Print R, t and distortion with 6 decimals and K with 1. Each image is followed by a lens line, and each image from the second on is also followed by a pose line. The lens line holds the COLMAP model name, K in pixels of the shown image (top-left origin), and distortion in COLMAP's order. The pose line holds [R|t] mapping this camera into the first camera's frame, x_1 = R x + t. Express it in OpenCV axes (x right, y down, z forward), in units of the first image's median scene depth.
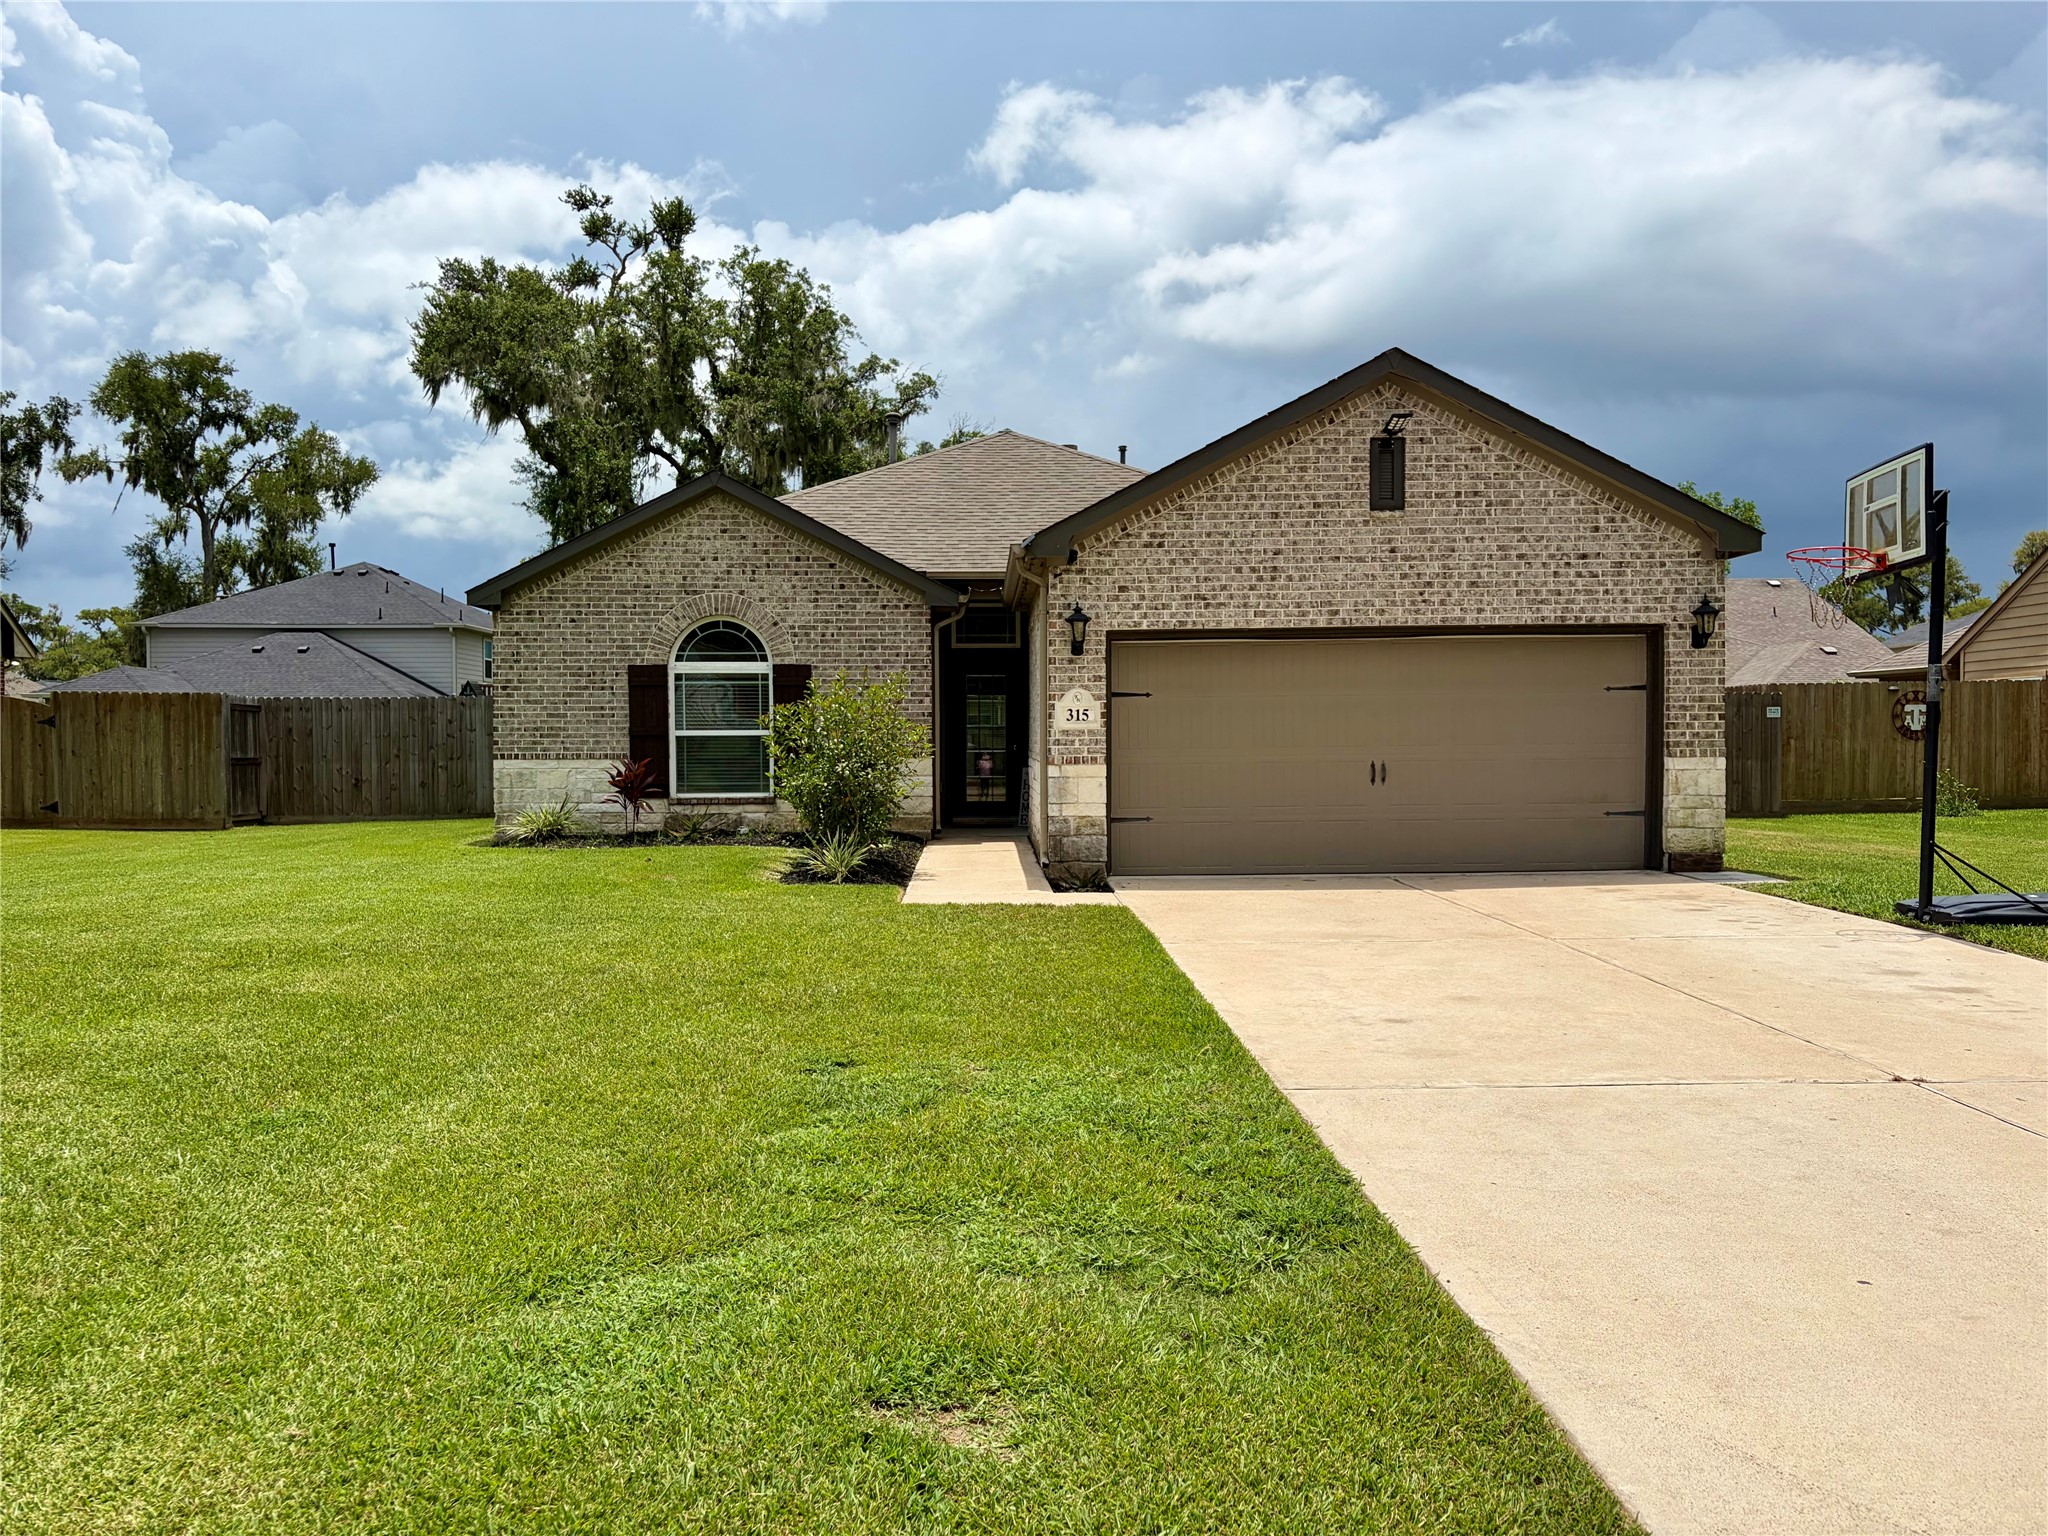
lens RADIAL K [[1550.3, 0, 949.8], [0, 1550.3, 795.4], [0, 0, 1]] dist [0.053445, -0.053198]
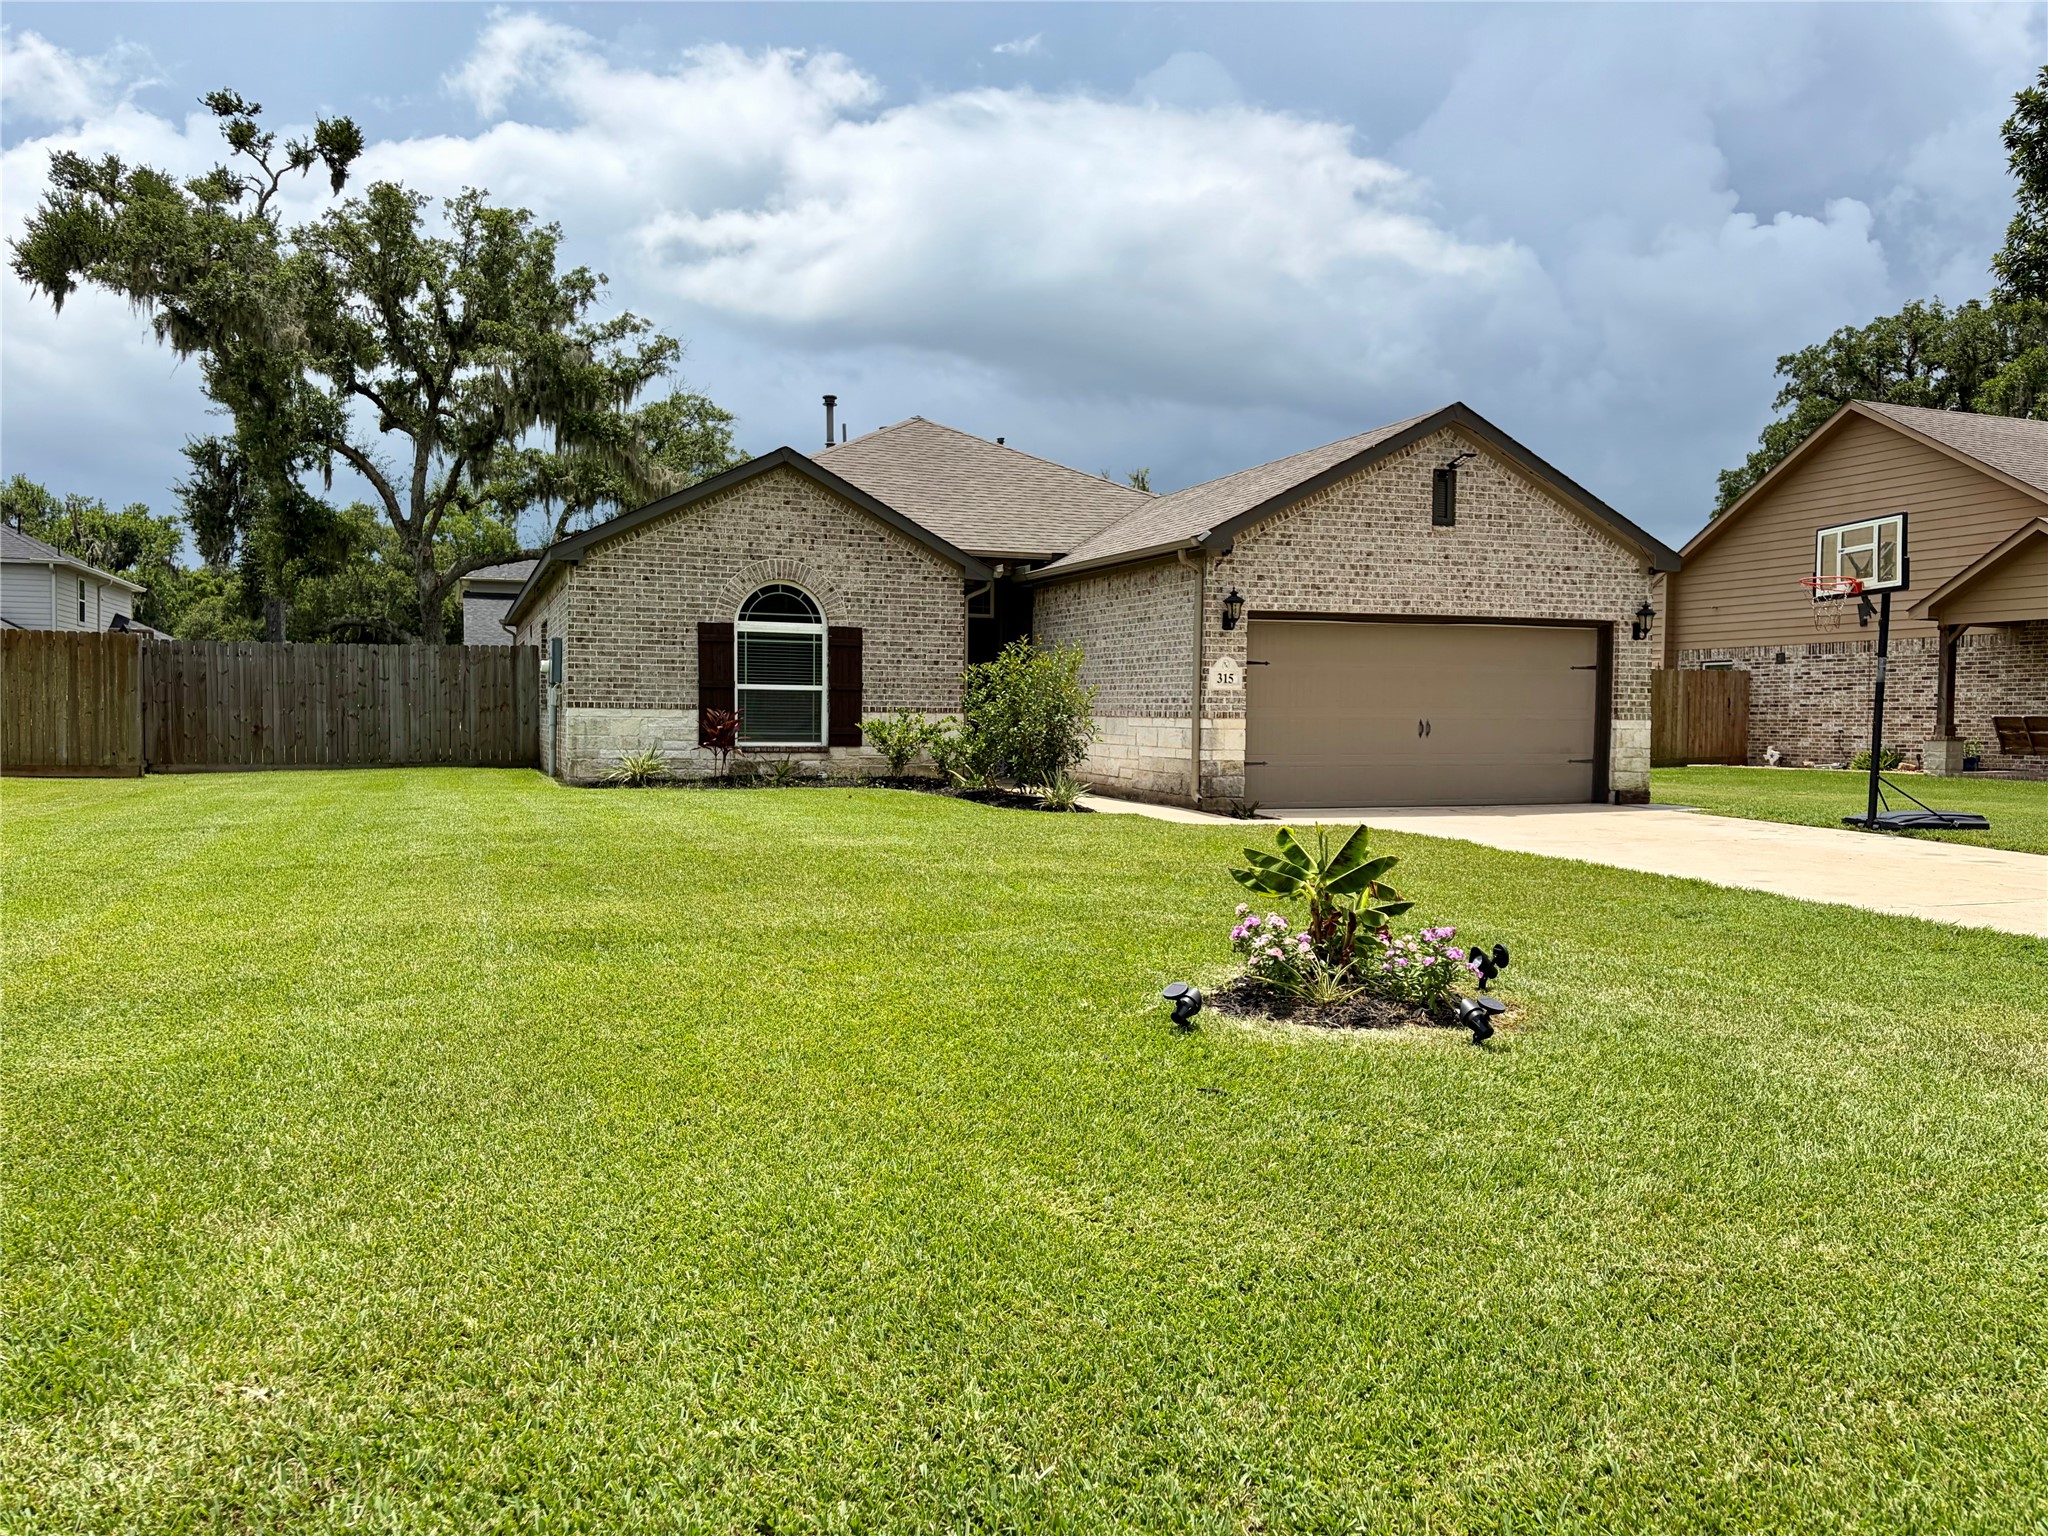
lens RADIAL K [[1550.3, 0, 955.9], [0, 1550.3, 809.0], [0, 0, 1]] dist [0.053445, -0.053198]
pose [[0.947696, -0.002775, 0.319161, -0.380580], [-0.006730, 0.999566, 0.028676, 0.013429], [-0.319102, -0.029324, 0.947266, -0.079020]]
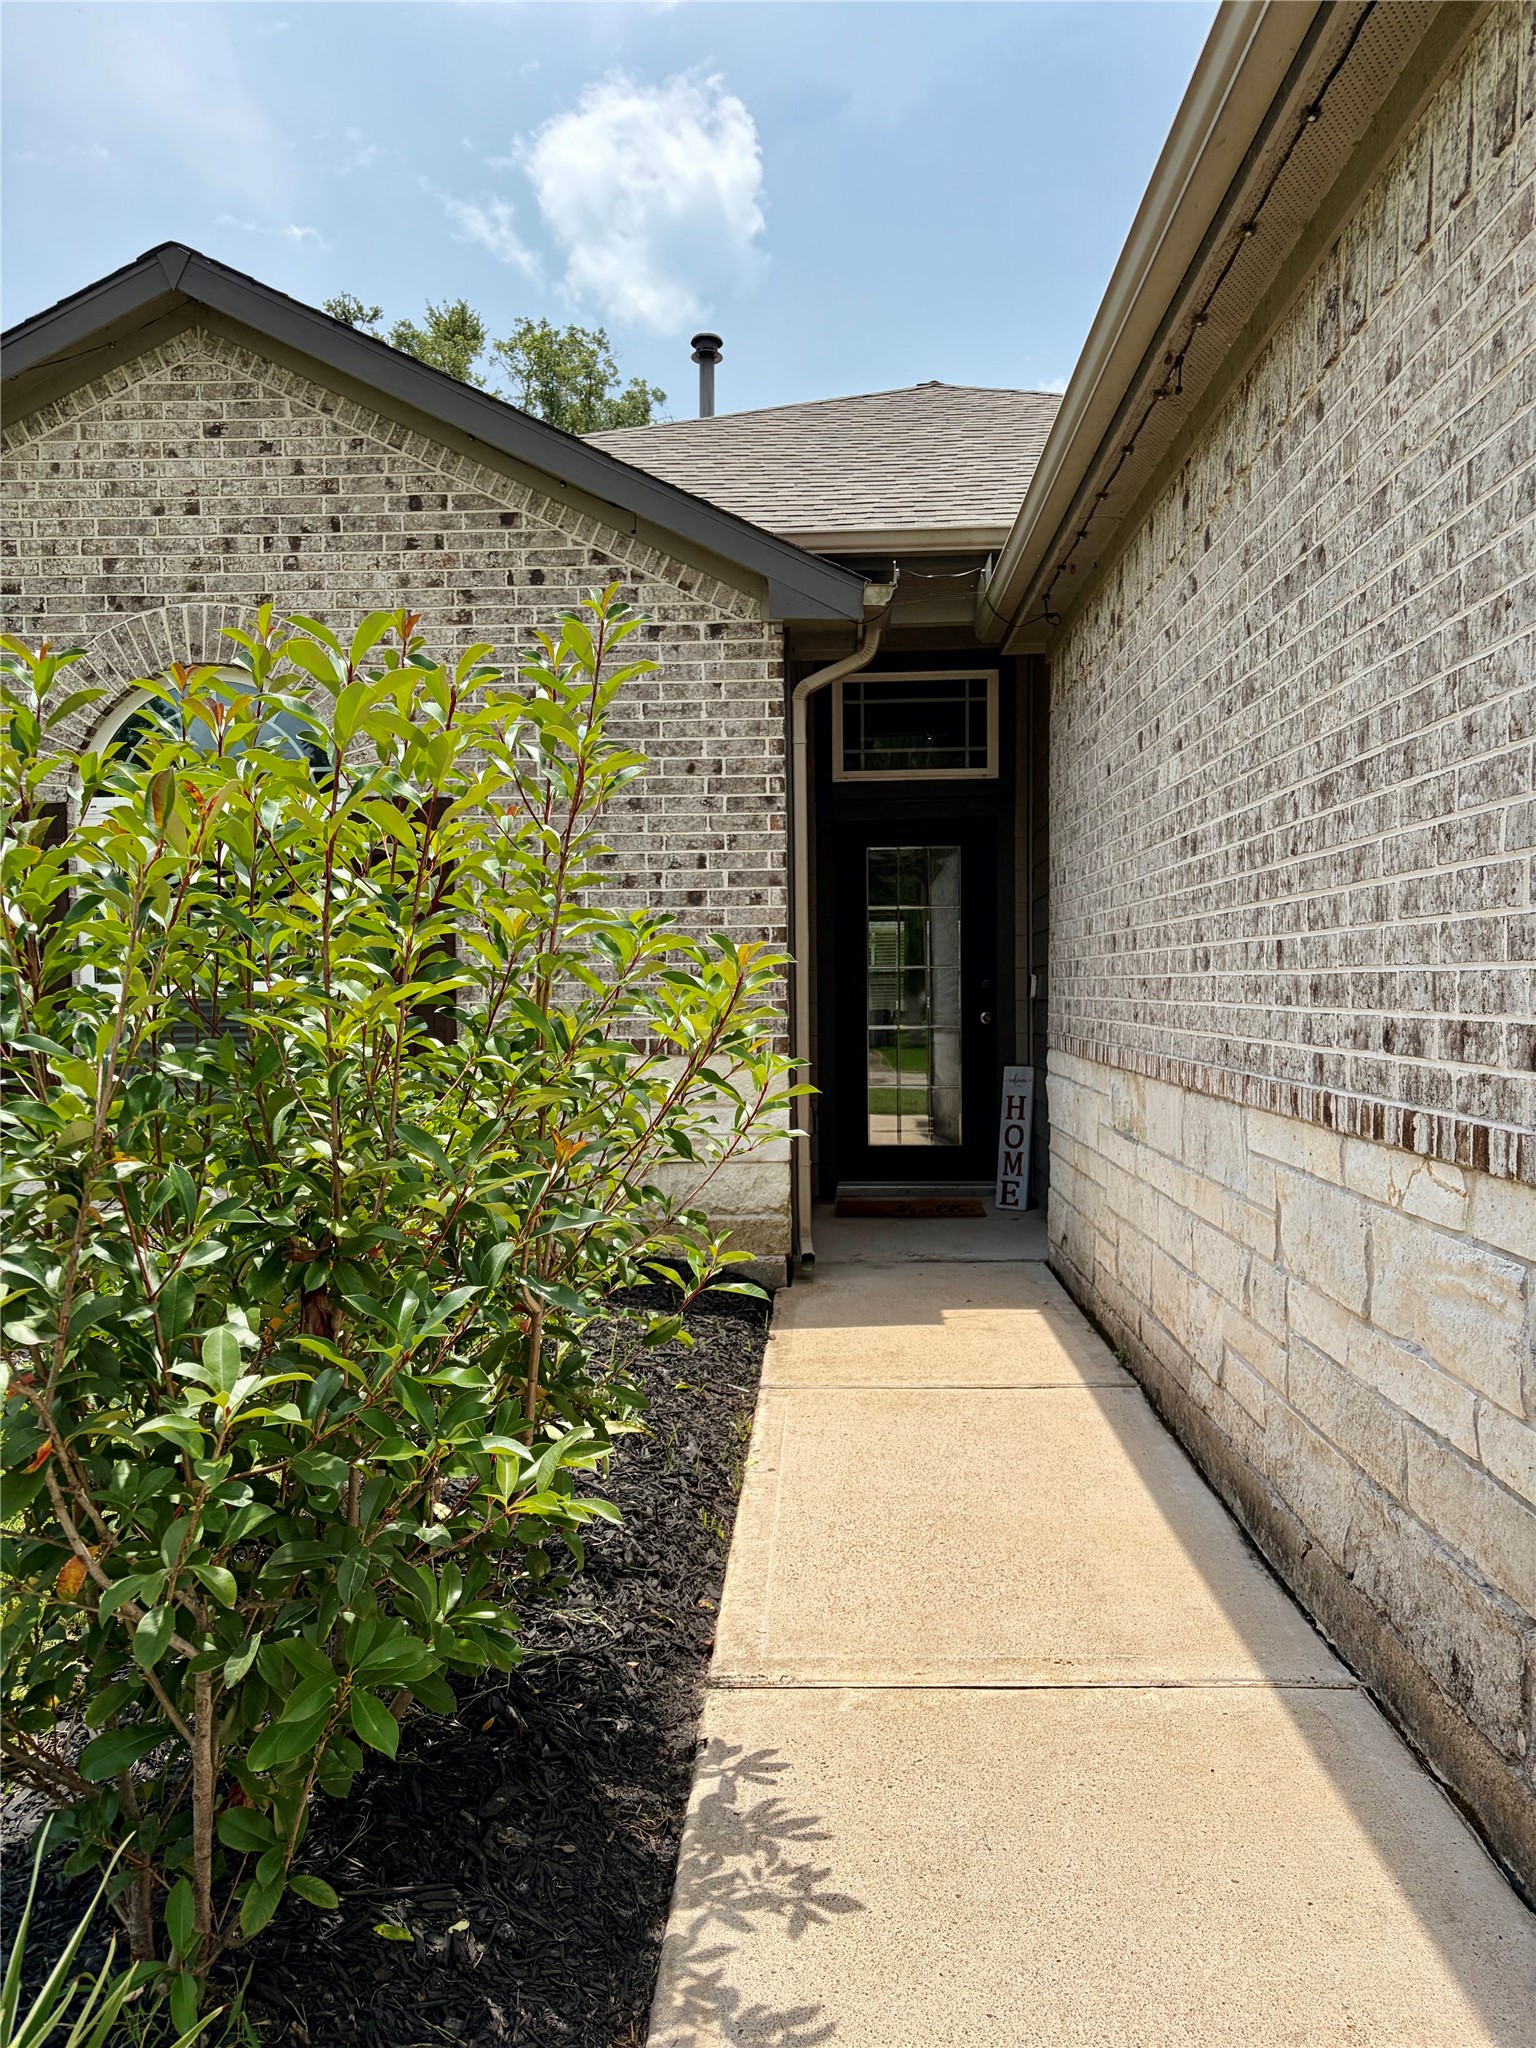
lens RADIAL K [[1550.3, 0, 707.4], [0, 1550.3, 1054.2], [0, 0, 1]] dist [0.053445, -0.053198]
pose [[0.998149, -0.002520, -0.060763, -0.008196], [0.002990, 0.999966, 0.007649, -0.026700], [0.060742, -0.007816, 0.998123, 0.639147]]
